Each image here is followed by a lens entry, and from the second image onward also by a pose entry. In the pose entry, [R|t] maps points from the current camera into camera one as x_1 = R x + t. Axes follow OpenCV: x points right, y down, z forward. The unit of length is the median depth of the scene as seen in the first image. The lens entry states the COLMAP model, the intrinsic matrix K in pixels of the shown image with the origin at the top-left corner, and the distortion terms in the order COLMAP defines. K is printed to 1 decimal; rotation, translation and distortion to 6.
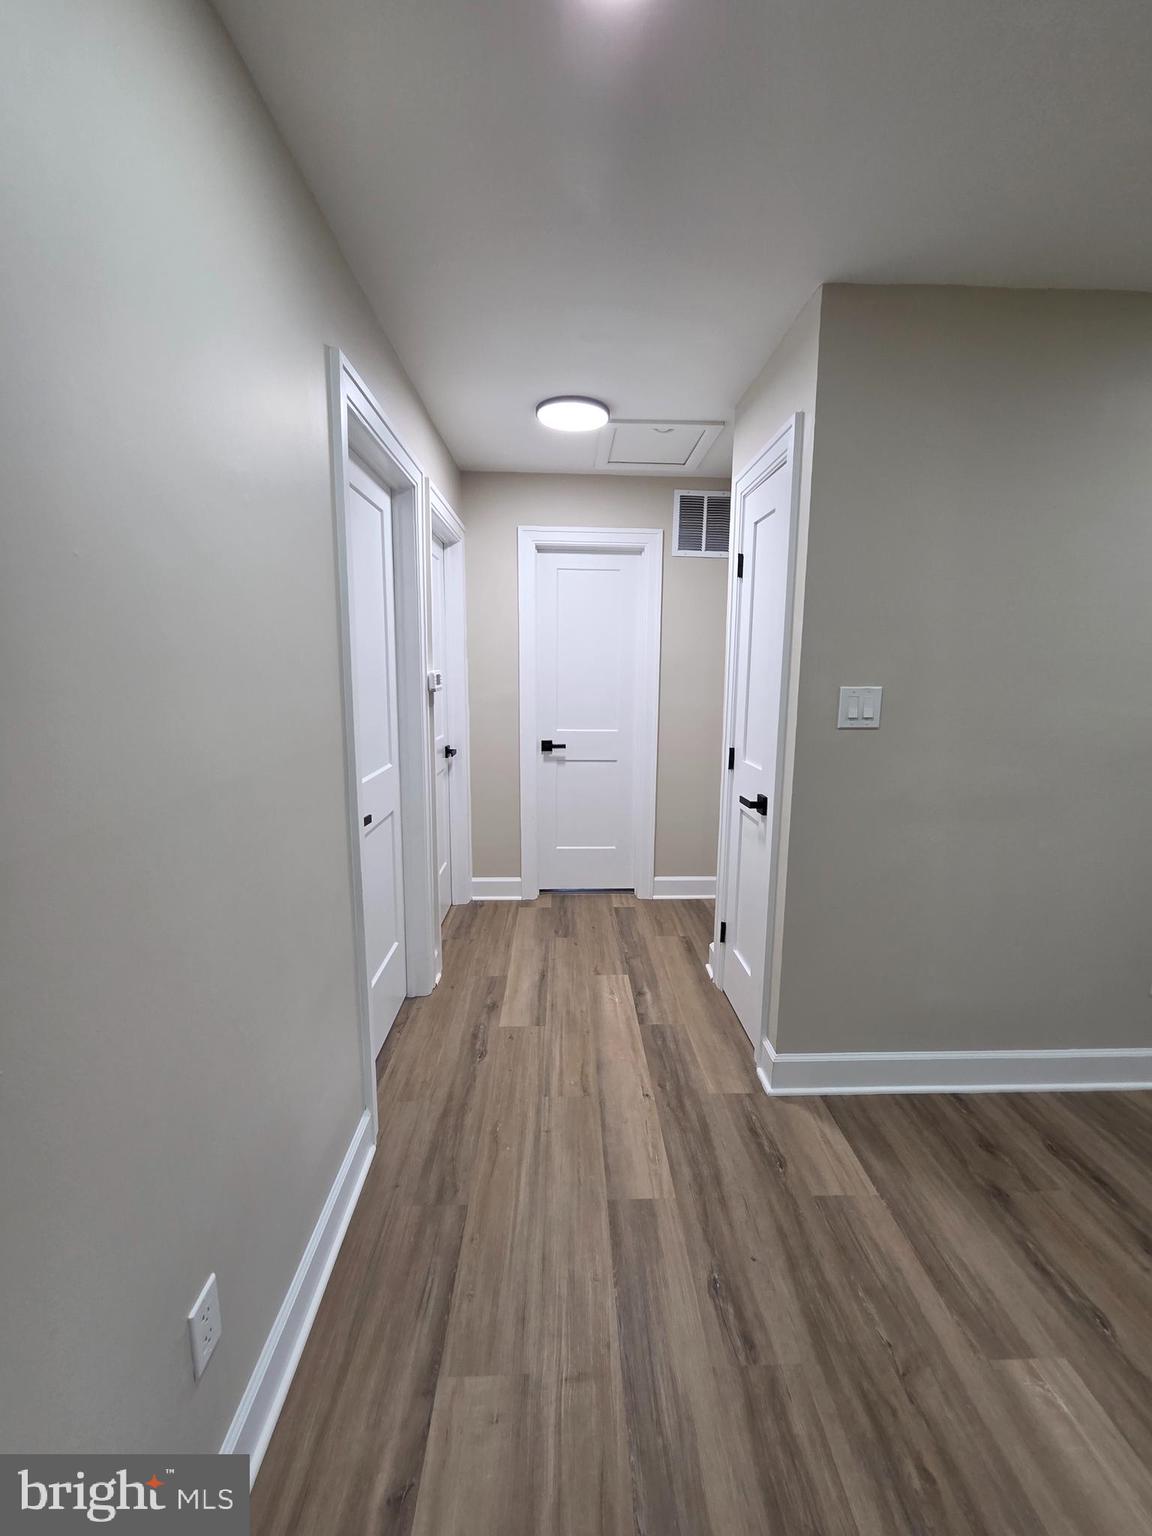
lens RADIAL K [[632.2, 0, 583.5], [0, 632.2, 763.4], [0, 0, 1]] dist [0.004078, -0.000001]
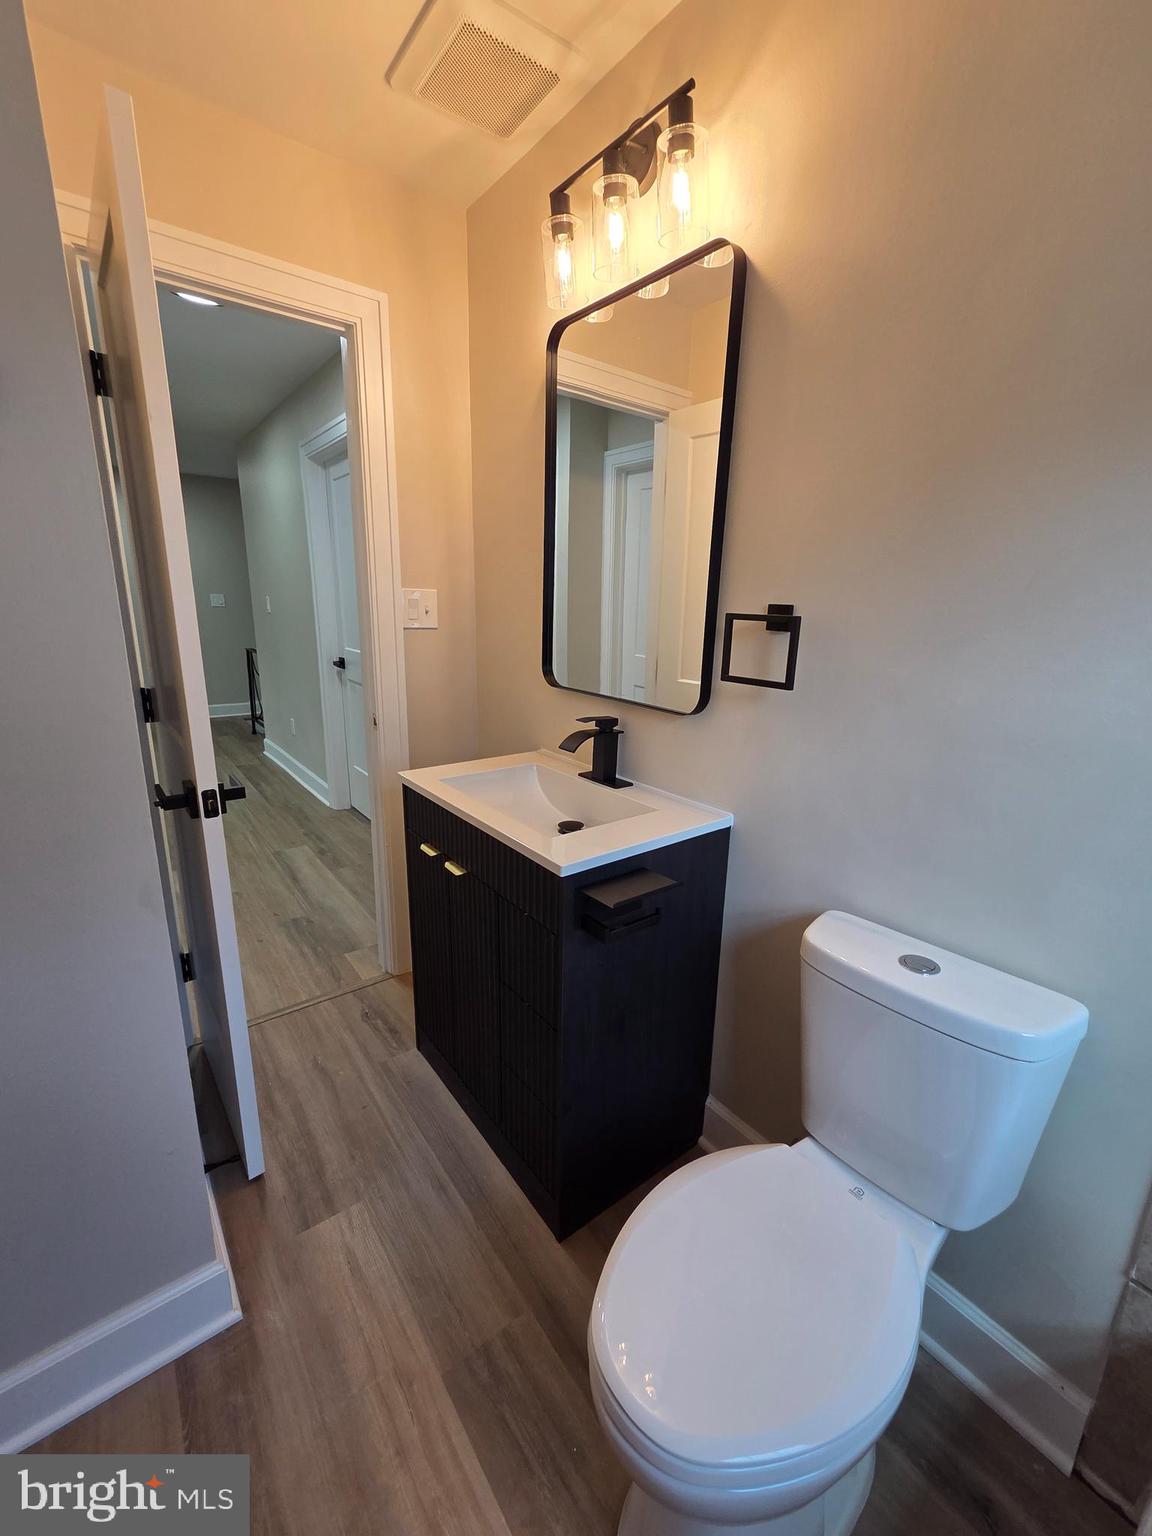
lens RADIAL K [[632.2, 0, 583.5], [0, 632.2, 763.4], [0, 0, 1]] dist [0.004078, -0.000001]
pose [[-0.815672, 0.116161, -0.566732, 0.130642], [-0.109779, 0.930756, 0.348773, -0.290261], [0.568003, 0.346699, -0.746440, 2.181530]]
